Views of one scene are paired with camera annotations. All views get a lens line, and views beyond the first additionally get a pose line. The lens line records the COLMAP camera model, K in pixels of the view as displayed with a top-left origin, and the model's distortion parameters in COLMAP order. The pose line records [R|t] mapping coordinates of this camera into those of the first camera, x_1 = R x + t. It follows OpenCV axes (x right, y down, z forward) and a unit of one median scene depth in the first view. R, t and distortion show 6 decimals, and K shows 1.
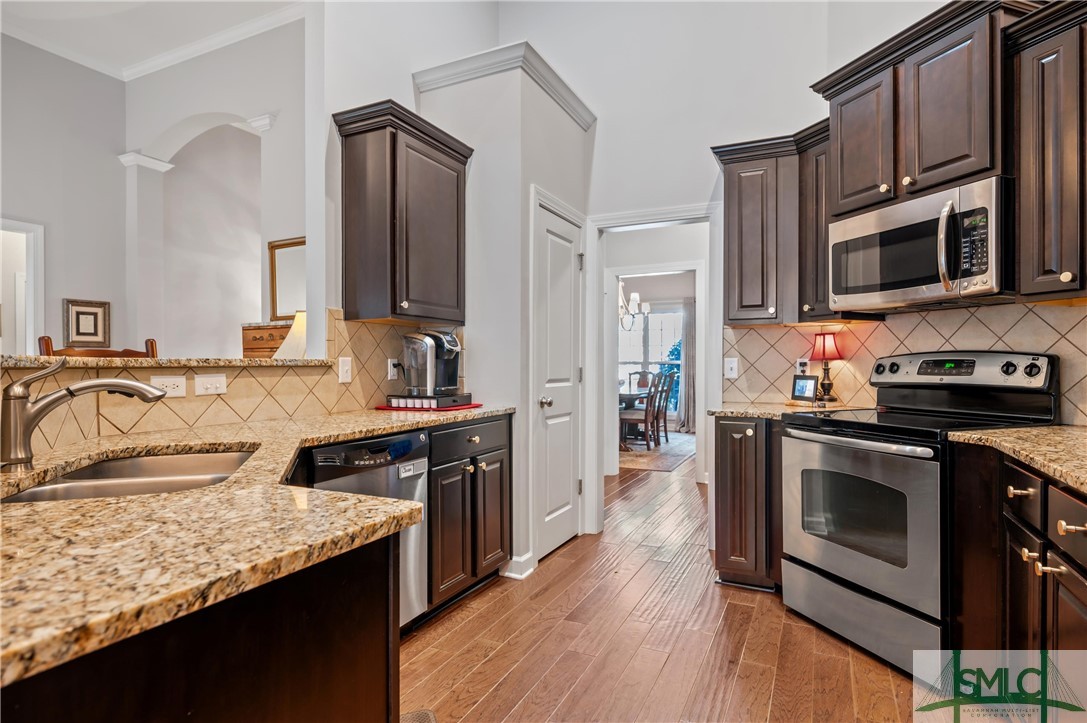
lens RADIAL K [[570.0, 0, 545.9], [0, 570.0, 363.7], [0, 0, 1]] dist [0.000016, 0.000003]
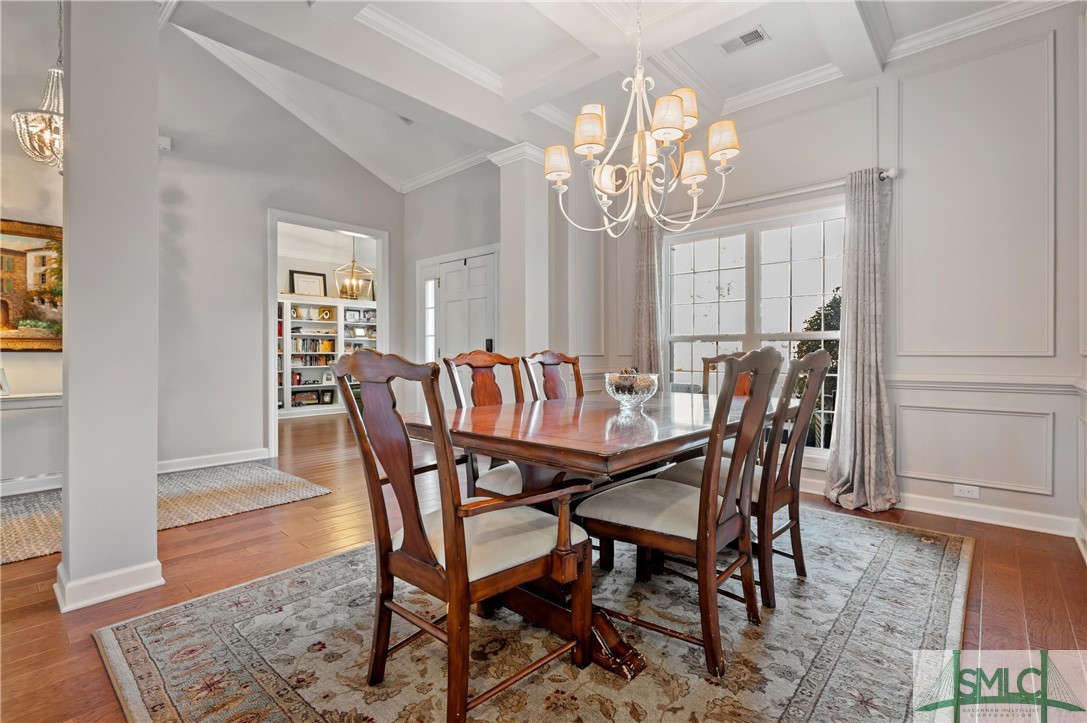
lens RADIAL K [[501.1, 0, 538.0], [0, 501.1, 354.9], [0, 0, 1]] dist [0.001952, 0.000050]
pose [[0.958922, 0.003741, -0.283646, 0.131516], [-0.004367, 0.999989, -0.001577, 0.015005], [0.283637, 0.002751, 0.958928, 0.600951]]
